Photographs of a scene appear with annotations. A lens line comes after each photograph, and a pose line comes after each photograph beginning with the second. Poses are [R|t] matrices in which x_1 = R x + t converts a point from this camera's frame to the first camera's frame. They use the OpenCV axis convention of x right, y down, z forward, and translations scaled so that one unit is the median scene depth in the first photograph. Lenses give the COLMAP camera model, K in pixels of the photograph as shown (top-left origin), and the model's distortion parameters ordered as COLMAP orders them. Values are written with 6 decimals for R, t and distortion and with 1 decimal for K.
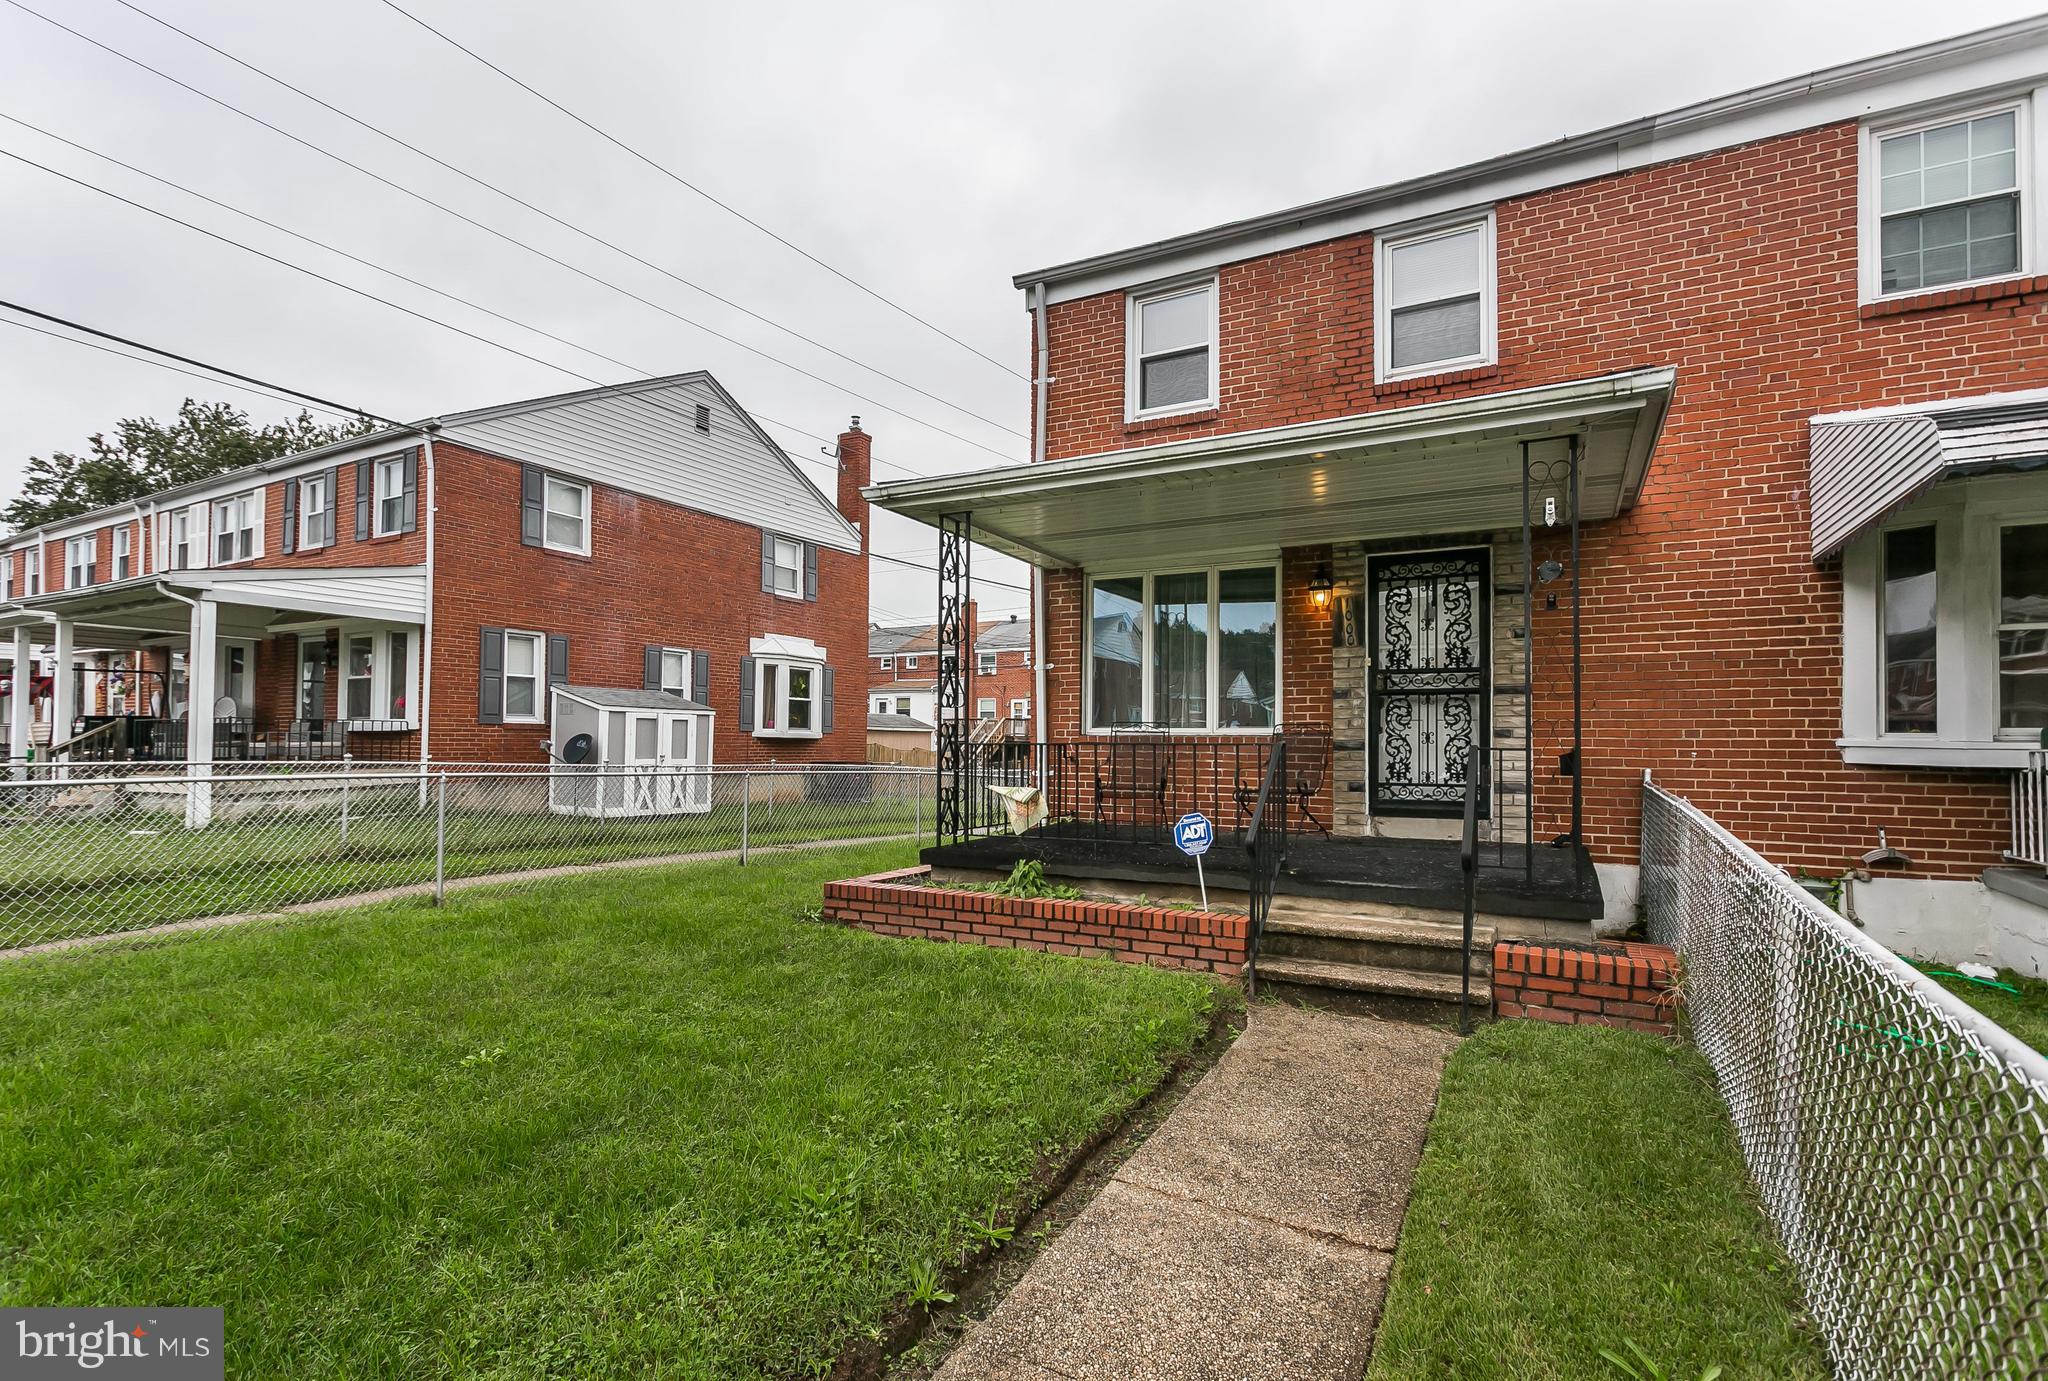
lens RADIAL K [[974.4, 0, 1019.3], [0, 974.4, 733.7], [0, 0, 1]] dist [0.005869, 0.002052]
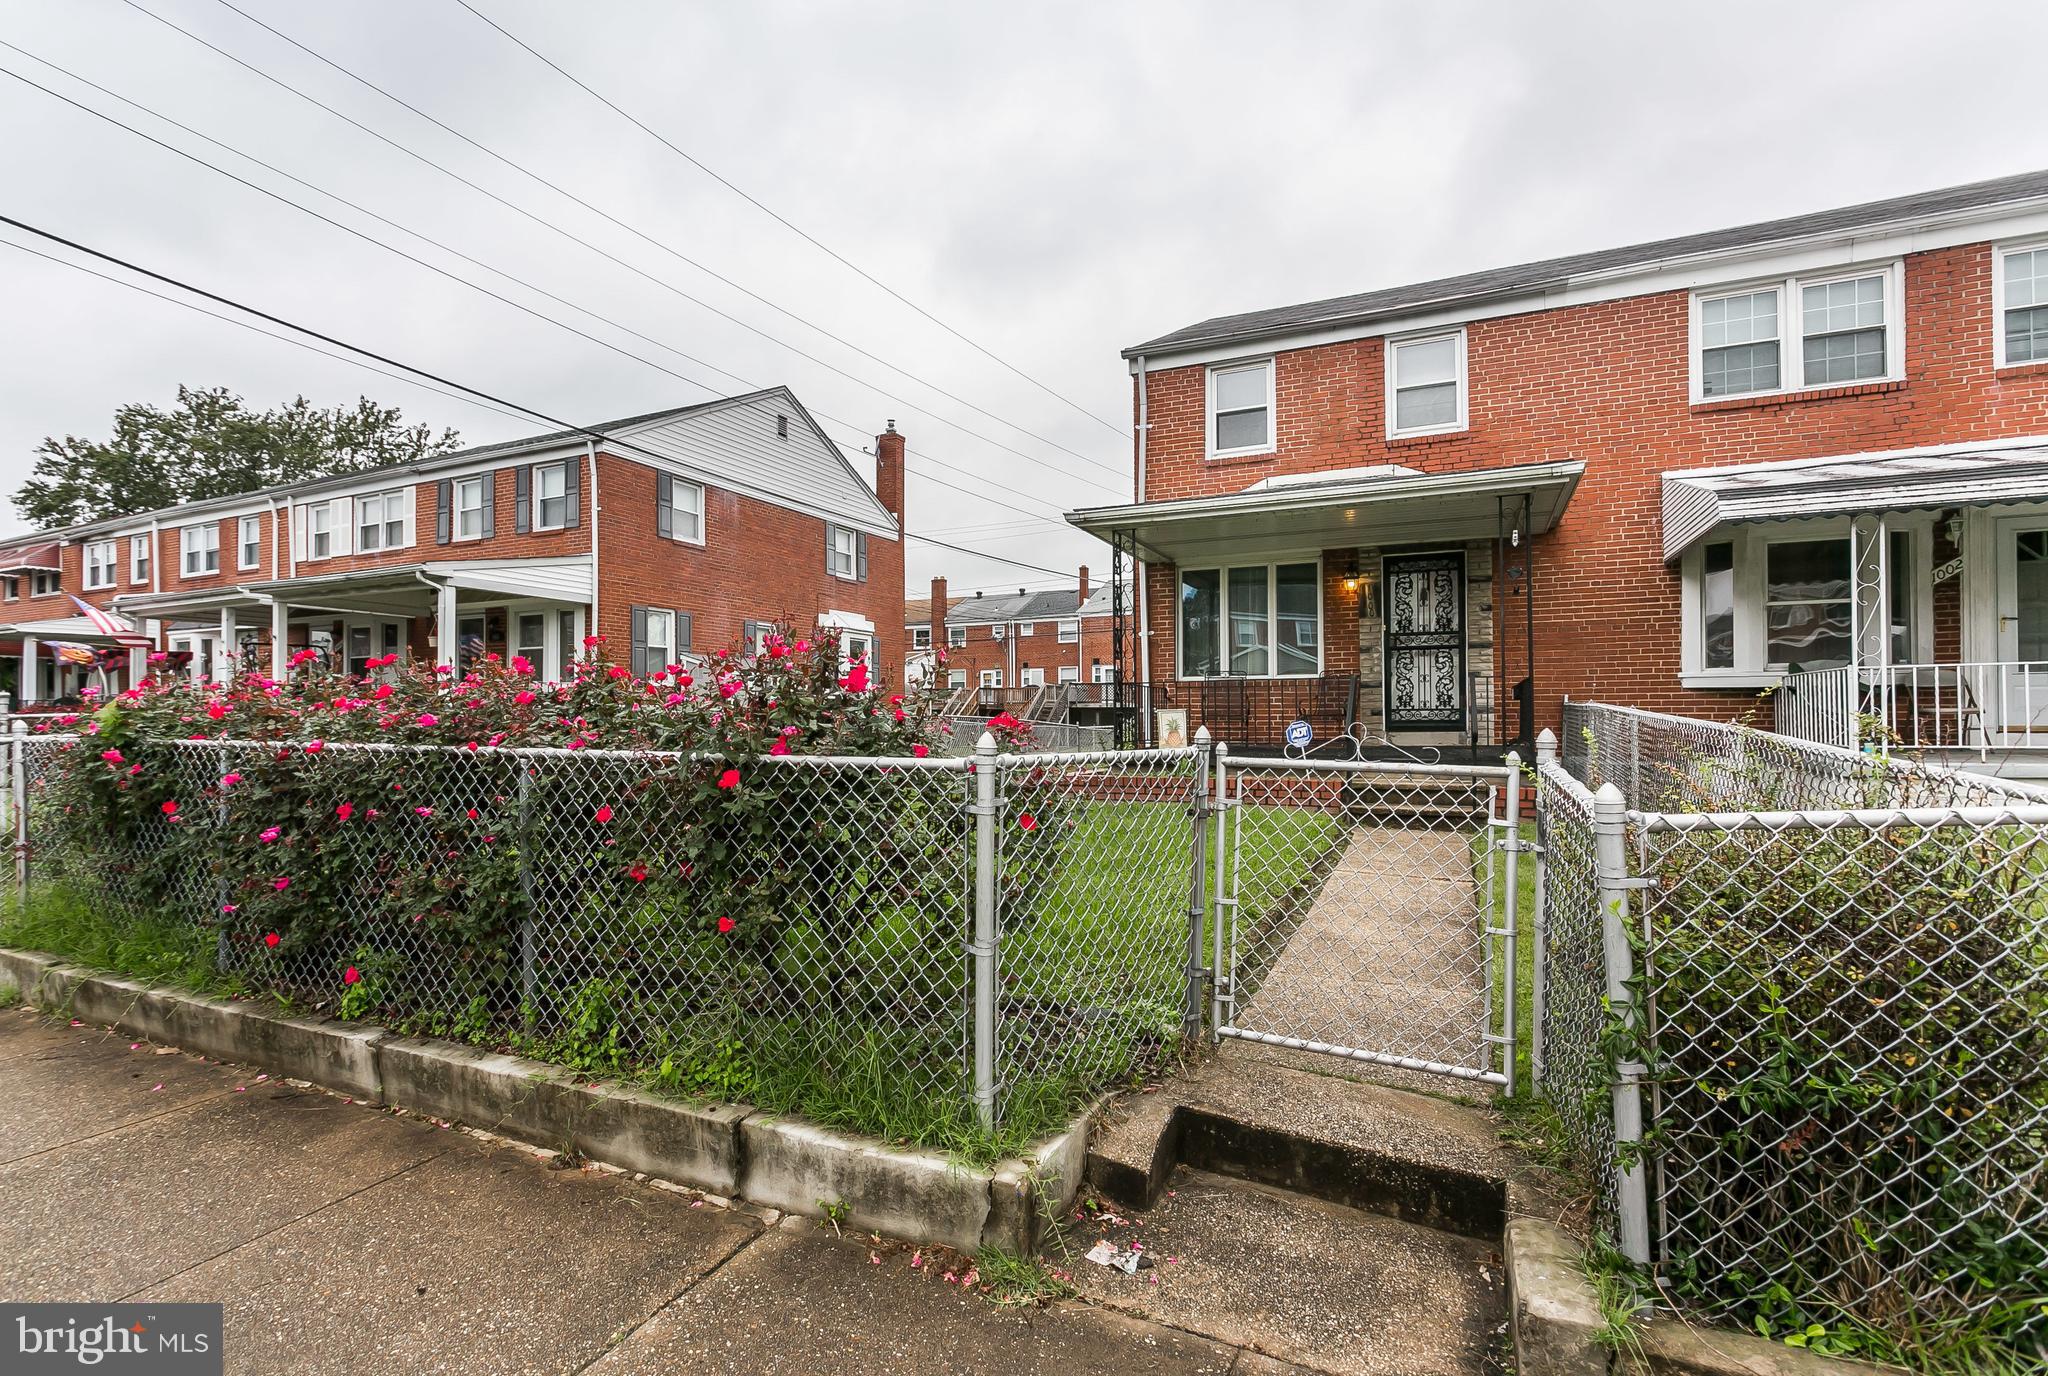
lens RADIAL K [[971.5, 0, 1015.7], [0, 971.5, 718.4], [0, 0, 1]] dist [0.001953, 0.005959]
pose [[0.997146, -0.012325, 0.074480, -0.308234], [0.011560, 0.999876, 0.010688, 0.041312], [-0.074603, -0.009796, 0.997165, -0.426911]]
